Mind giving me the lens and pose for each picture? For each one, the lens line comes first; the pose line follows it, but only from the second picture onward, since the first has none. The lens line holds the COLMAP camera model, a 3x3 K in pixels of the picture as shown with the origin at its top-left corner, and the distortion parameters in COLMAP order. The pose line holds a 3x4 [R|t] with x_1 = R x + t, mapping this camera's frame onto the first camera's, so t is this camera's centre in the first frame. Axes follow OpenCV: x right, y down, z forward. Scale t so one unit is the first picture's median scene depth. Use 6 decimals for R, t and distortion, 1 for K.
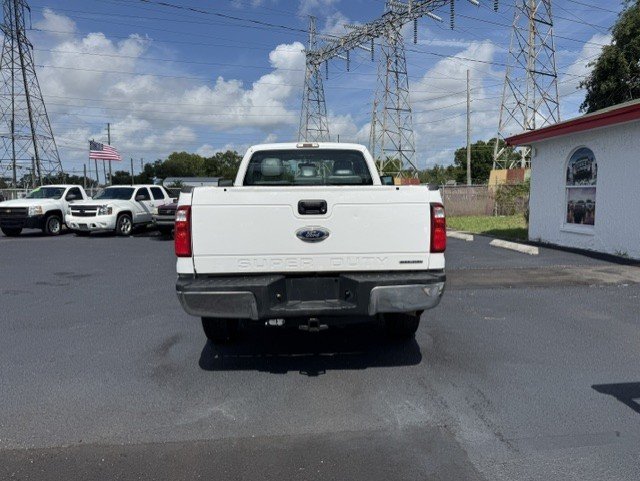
lens RADIAL K [[445.9, 0, 320.0], [0, 445.9, 240.5], [0, 0, 1]] dist [0.027917, -0.057921]
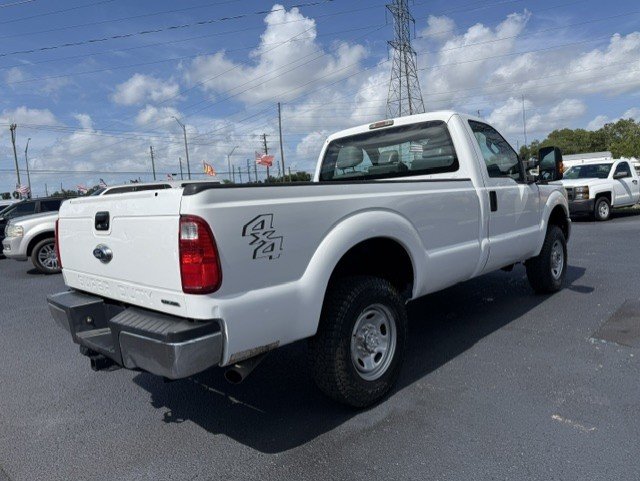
lens RADIAL K [[447.3, 0, 320.0], [0, 447.3, 240.5], [0, 0, 1]] dist [-0.005881, -0.005151]
pose [[0.704395, 0.036456, -0.708872, 0.456127], [-0.011386, 0.999132, 0.040069, -0.041025], [0.709717, -0.020153, 0.704198, 0.374267]]
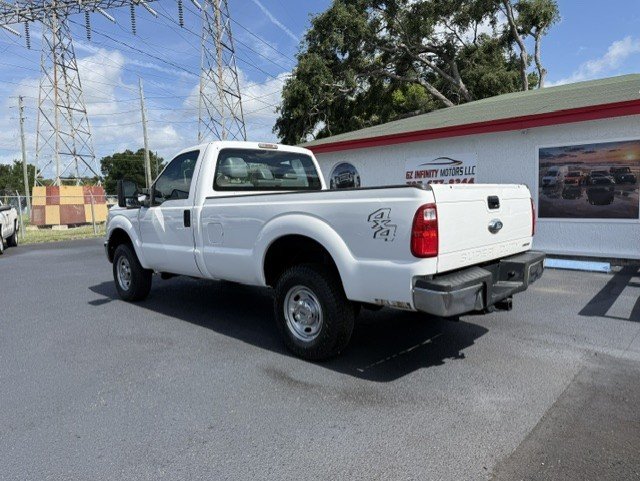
lens RADIAL K [[447.3, 0, 320.0], [0, 447.3, 240.5], [0, 0, 1]] dist [-0.005881, -0.005151]
pose [[0.727725, -0.067198, 0.682569, -0.605010], [0.082989, 0.996504, 0.009626, -0.014963], [-0.680830, 0.049641, 0.730757, 0.250038]]
